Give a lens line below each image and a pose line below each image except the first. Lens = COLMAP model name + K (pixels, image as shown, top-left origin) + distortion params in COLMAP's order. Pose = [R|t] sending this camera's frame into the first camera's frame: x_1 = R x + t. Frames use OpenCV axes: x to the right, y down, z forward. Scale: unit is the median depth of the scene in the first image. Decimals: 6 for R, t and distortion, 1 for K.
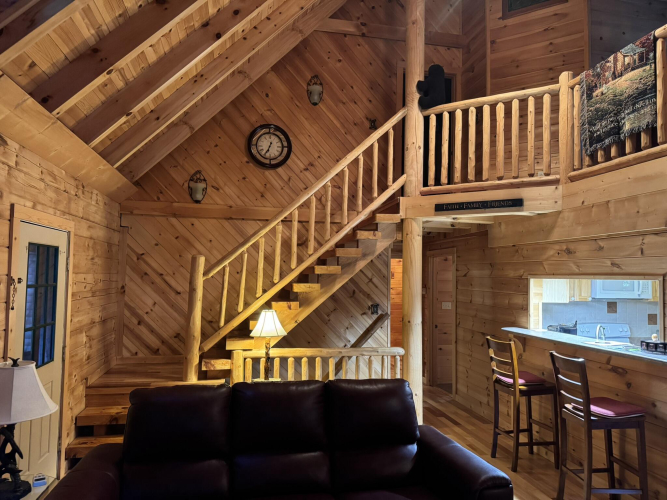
lens RADIAL K [[463.0, 0, 335.9], [0, 463.0, 246.2], [0, 0, 1]] dist [0.096014, -0.166004]
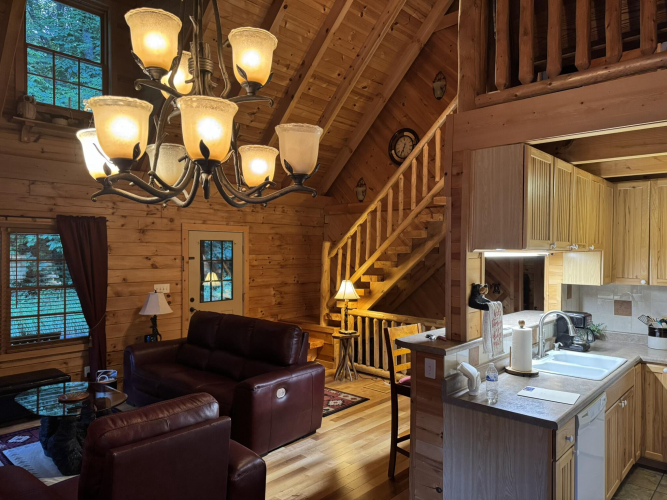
lens RADIAL K [[459.0, 0, 331.8], [0, 459.0, 247.3], [0, 0, 1]] dist [0.099778, -0.155848]
pose [[0.566709, -0.023570, -0.823581, 0.886749], [0.054766, 0.998458, 0.009110, 0.026011], [0.822096, -0.050266, 0.567126, 0.197742]]
